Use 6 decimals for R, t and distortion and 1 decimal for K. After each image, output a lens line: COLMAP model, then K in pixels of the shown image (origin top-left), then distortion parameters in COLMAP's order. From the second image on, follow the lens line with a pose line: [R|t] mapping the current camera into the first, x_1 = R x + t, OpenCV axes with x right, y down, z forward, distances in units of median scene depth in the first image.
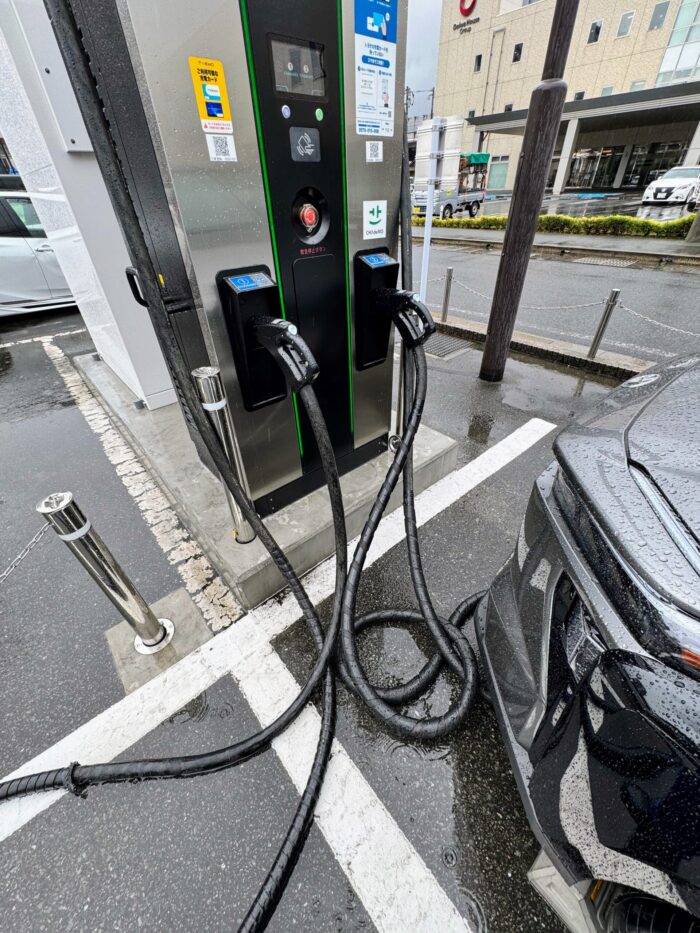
lens RADIAL K [[369.0, 0, 350.0], [0, 369.0, 466.5], [0, 0, 1]] dist [0.000170, -0.000415]
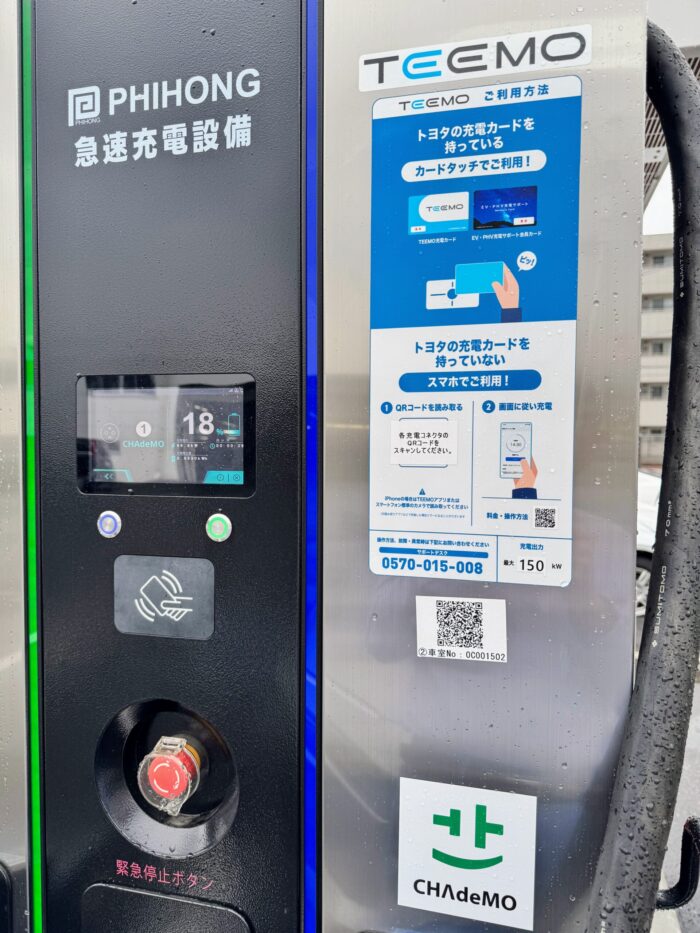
lens RADIAL K [[670.6, 0, 350.0], [0, 670.6, 466.5], [0, 0, 1]] dist [0.062958, -0.091005]
pose [[0.563823, 0.064567, -0.823368, 0.398661], [-0.505942, 0.814978, -0.282548, -0.780187], [0.652784, 0.575884, 0.492170, 0.664776]]
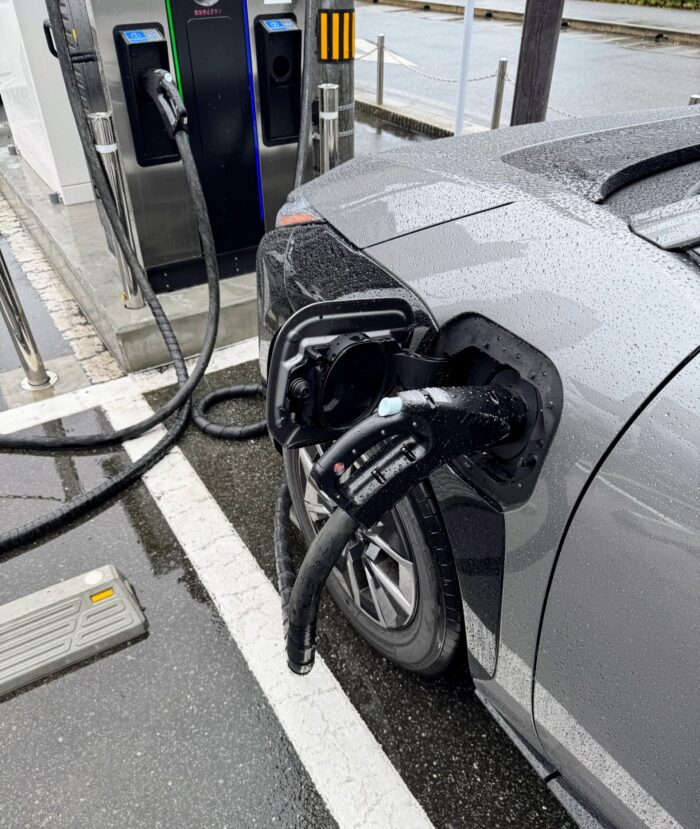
lens RADIAL K [[674.5, 0, 348.4], [0, 674.5, 465.8], [0, 0, 1]] dist [0.003125, -0.011835]
pose [[0.986638, 0.116454, -0.113944, 0.698653], [-0.112213, 0.992755, 0.042969, 0.614635], [0.118123, -0.029609, 0.992557, -0.967167]]
